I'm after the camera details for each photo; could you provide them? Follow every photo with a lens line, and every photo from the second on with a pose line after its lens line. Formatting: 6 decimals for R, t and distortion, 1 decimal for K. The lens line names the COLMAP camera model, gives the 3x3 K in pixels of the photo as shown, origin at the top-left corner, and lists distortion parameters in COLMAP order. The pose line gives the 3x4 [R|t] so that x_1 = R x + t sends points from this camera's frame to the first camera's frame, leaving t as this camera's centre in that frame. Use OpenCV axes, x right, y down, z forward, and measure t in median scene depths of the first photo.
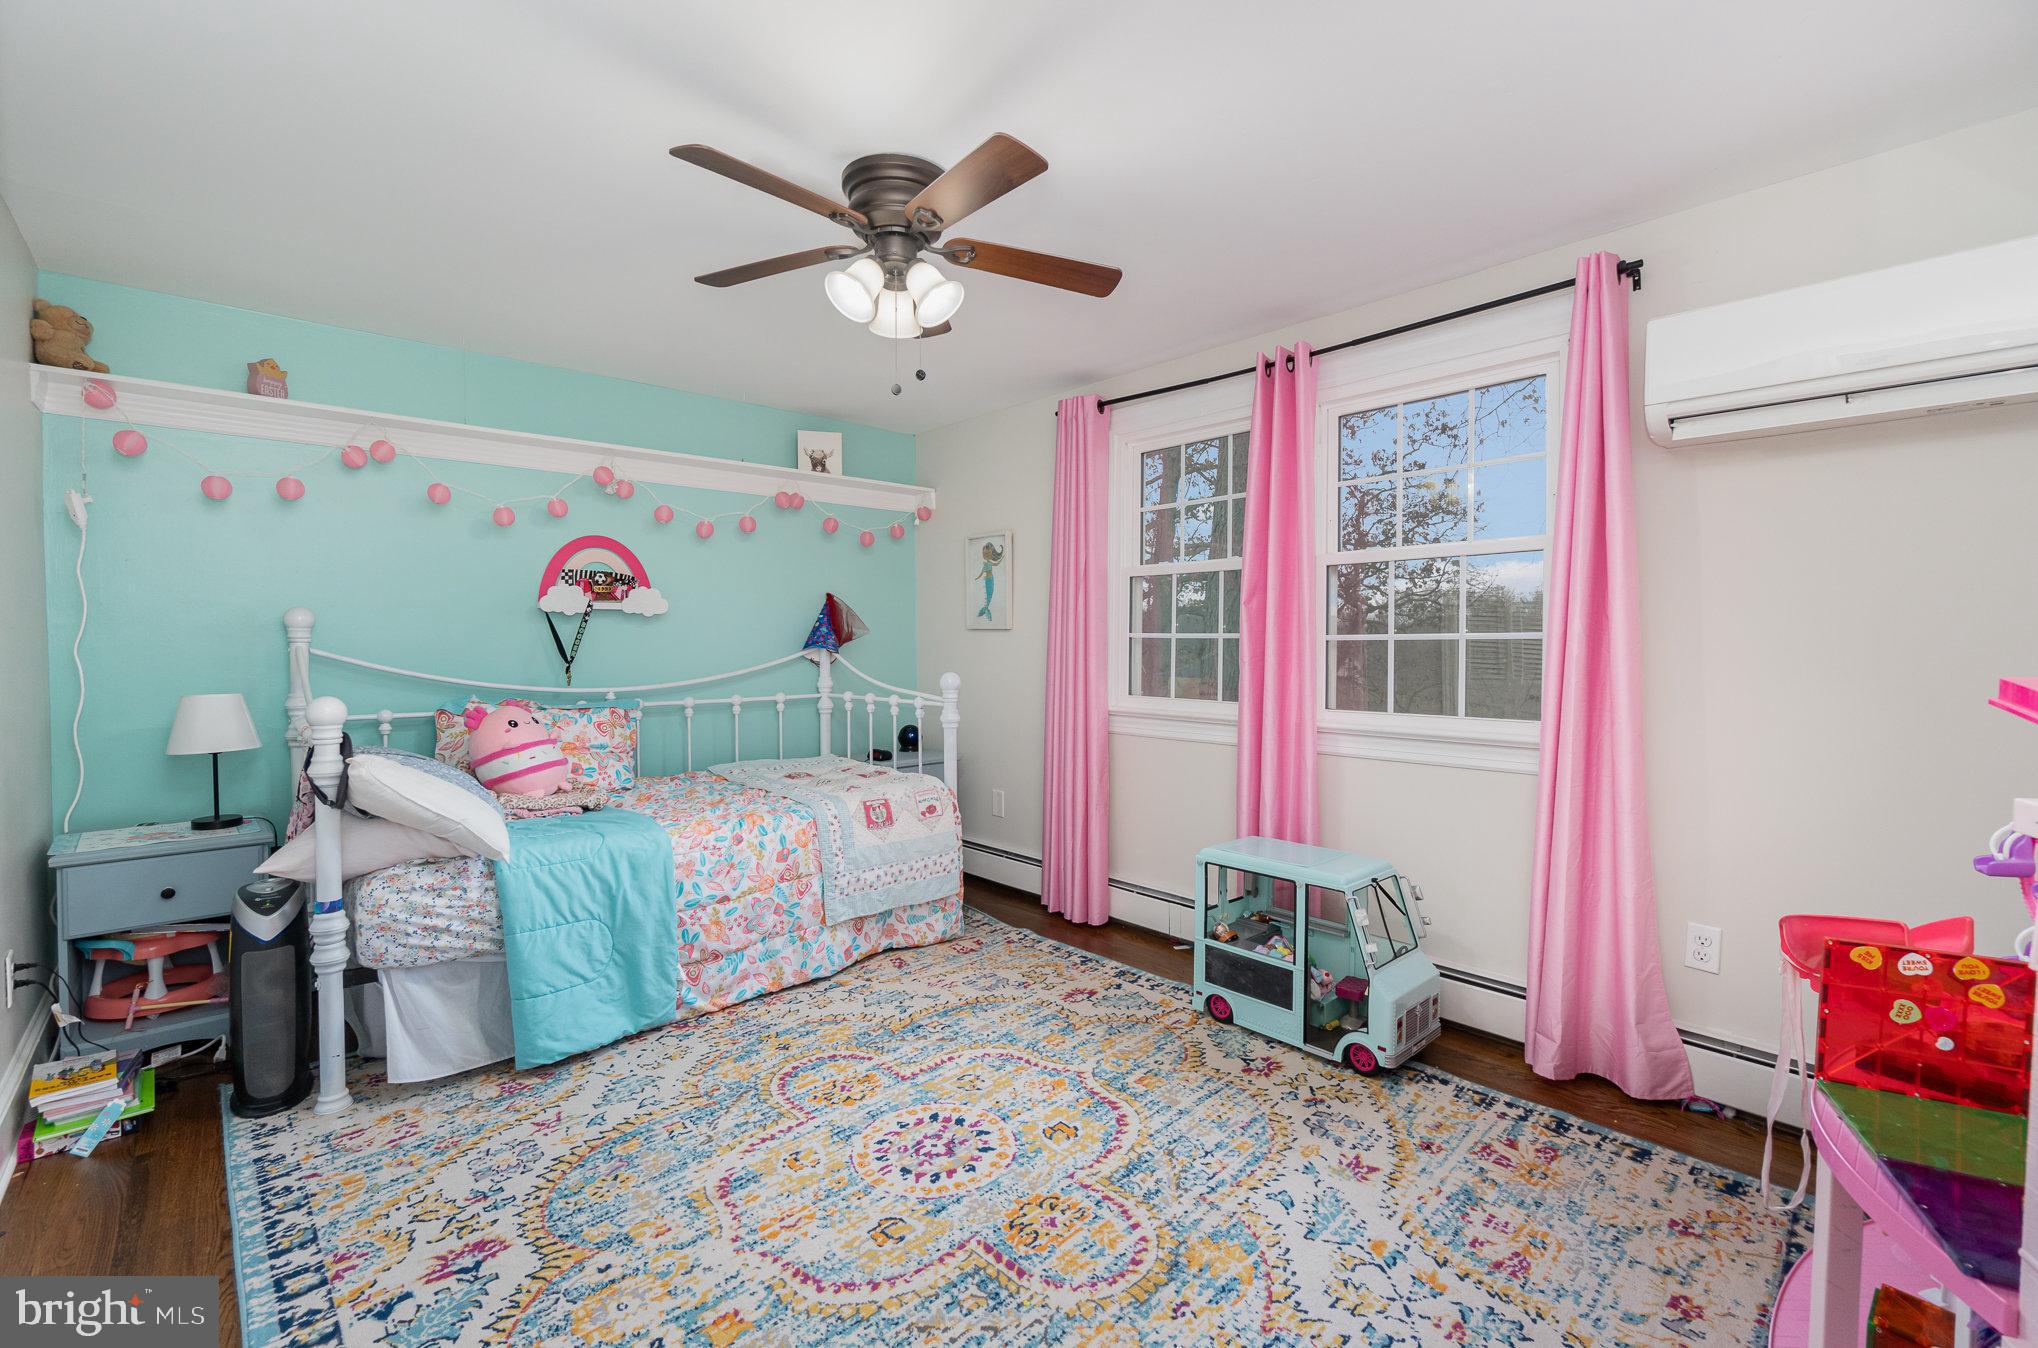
lens RADIAL K [[881.8, 0, 1019.0], [0, 881.8, 670.2], [0, 0, 1]] dist [-0.002622, 0.000050]
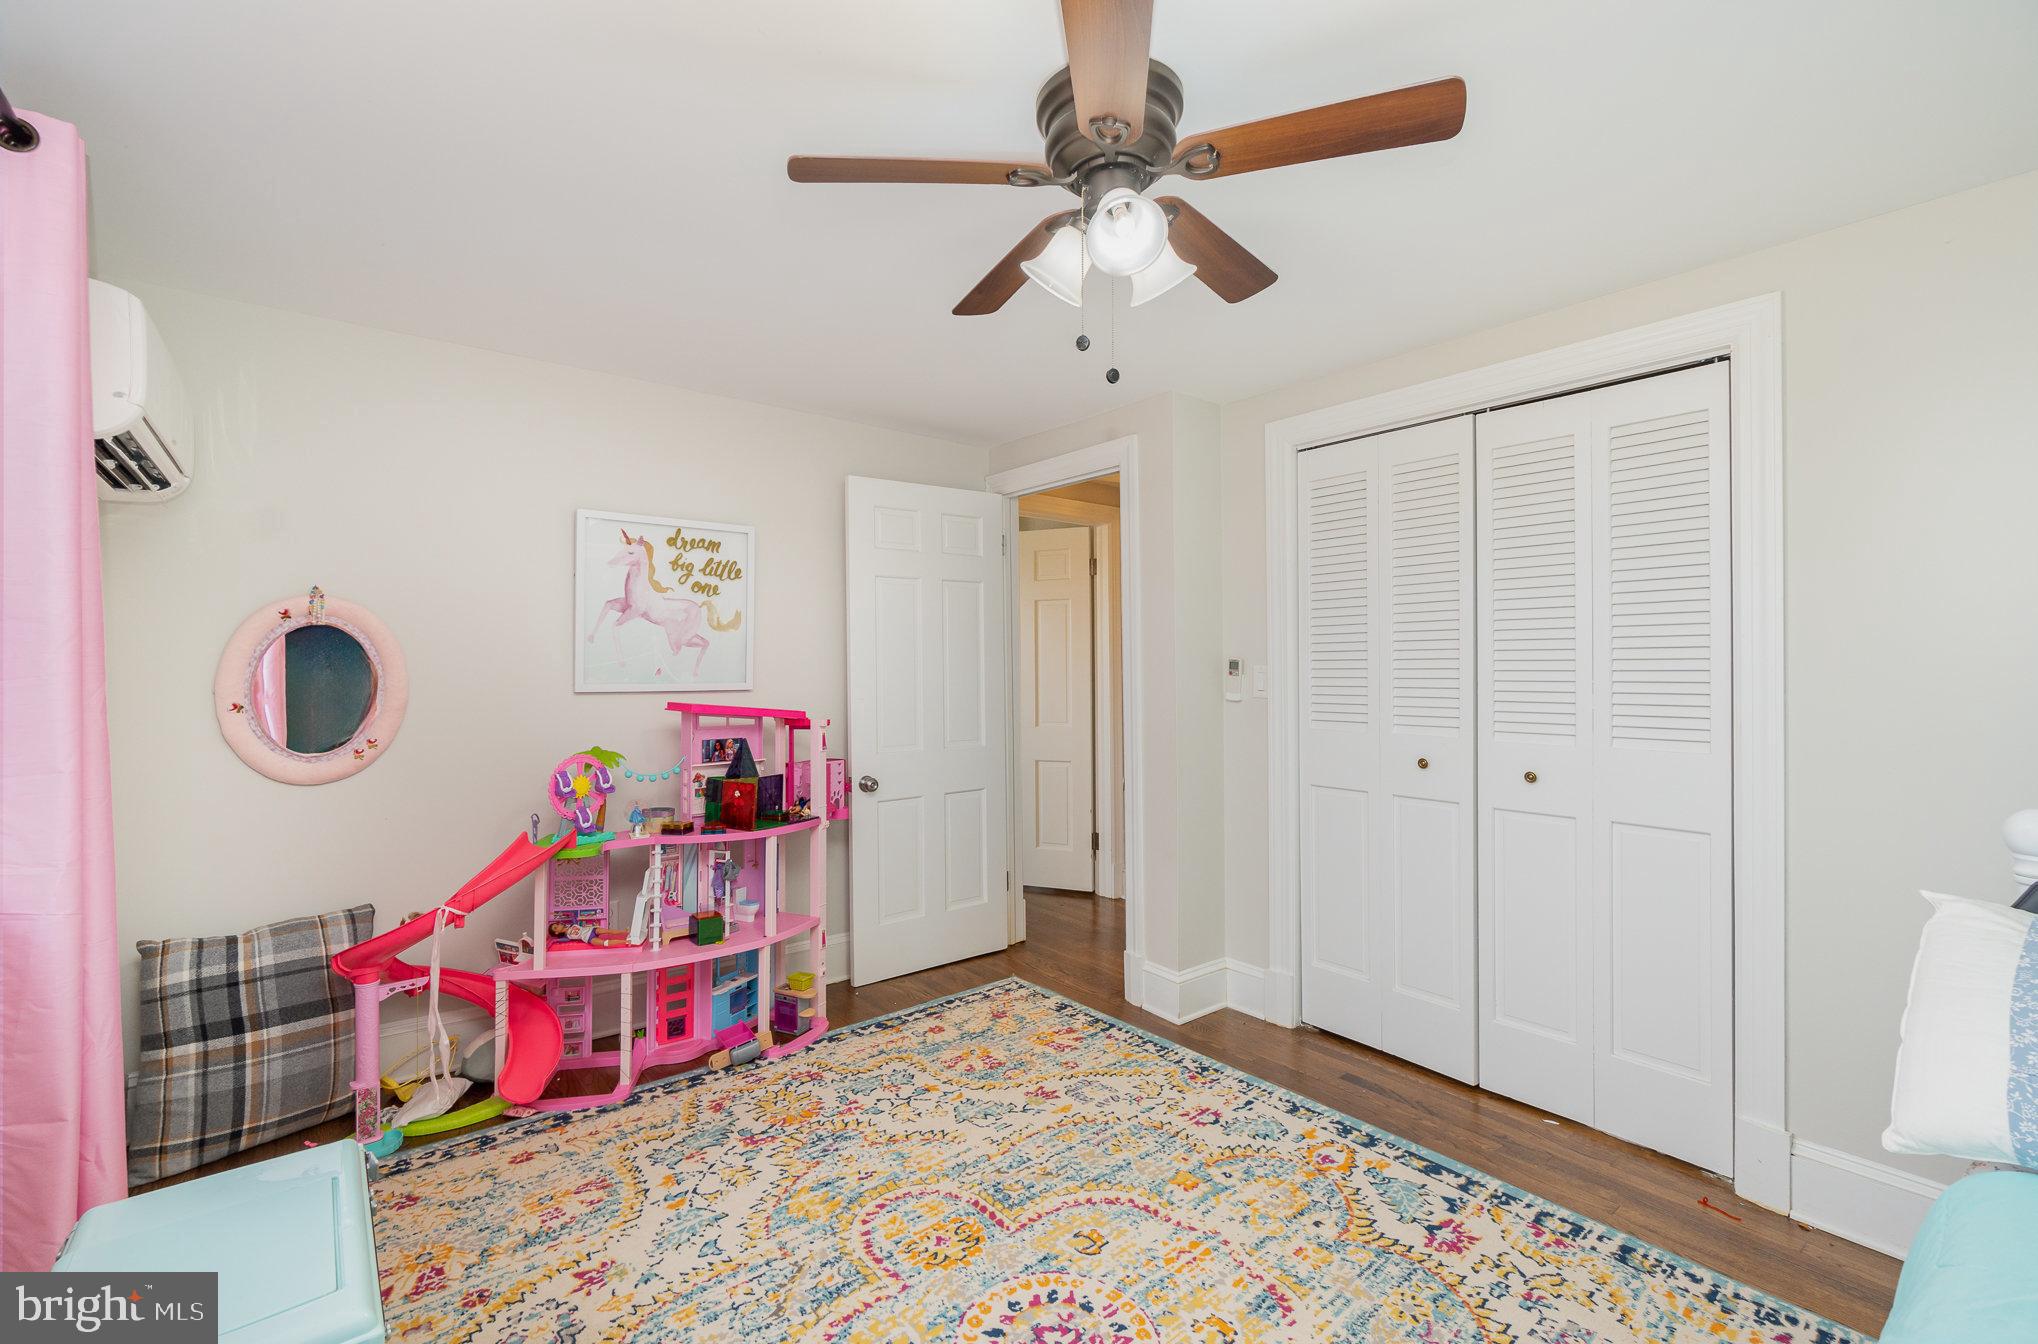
lens RADIAL K [[881.8, 0, 1019.8], [0, 881.8, 669.9], [0, 0, 1]] dist [-0.002622, 0.000050]
pose [[-0.998064, -0.004244, 0.062054, -0.129977], [-0.002155, 0.999430, 0.033695, -0.115305], [-0.062162, 0.033496, -0.997504, 2.133204]]
